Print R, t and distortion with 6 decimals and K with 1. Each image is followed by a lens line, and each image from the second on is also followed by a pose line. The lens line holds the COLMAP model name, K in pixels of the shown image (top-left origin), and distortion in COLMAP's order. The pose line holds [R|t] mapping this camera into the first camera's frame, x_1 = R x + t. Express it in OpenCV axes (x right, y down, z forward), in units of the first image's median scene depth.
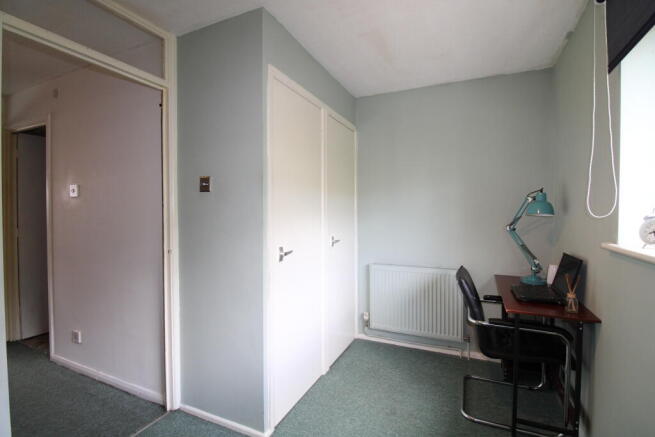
lens RADIAL K [[307.3, 0, 329.3], [0, 307.3, 214.9], [0, 0, 1]] dist [-0.000338, -0.000162]
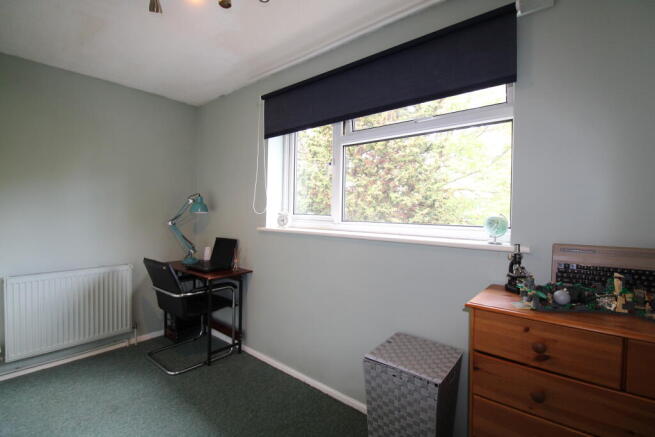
lens RADIAL K [[307.3, 0, 330.7], [0, 307.3, 214.7], [0, 0, 1]] dist [-0.000338, -0.000162]
pose [[0.278500, -0.008247, 0.960401, -0.468471], [0.001323, 0.999965, 0.008204, -0.000226], [-0.960435, -0.001014, 0.278502, 0.034265]]
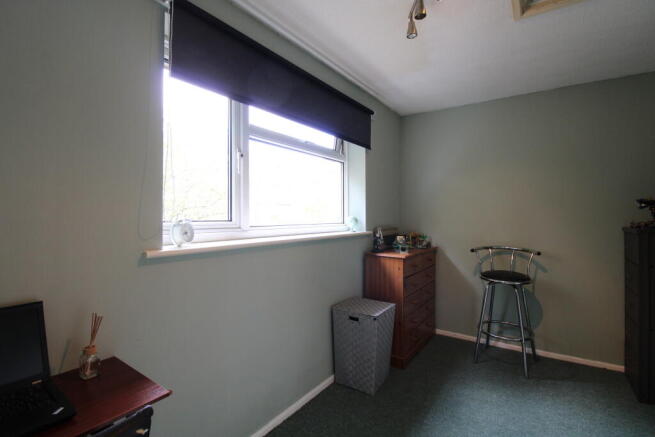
lens RADIAL K [[307.3, 0, 329.1], [0, 307.3, 219.7], [0, 0, 1]] dist [-0.000338, -0.000162]
pose [[-0.981398, -0.005651, 0.191901, 0.122736], [0.001507, 0.999309, 0.037134, -0.021889], [-0.191978, 0.036732, -0.980712, 1.067421]]
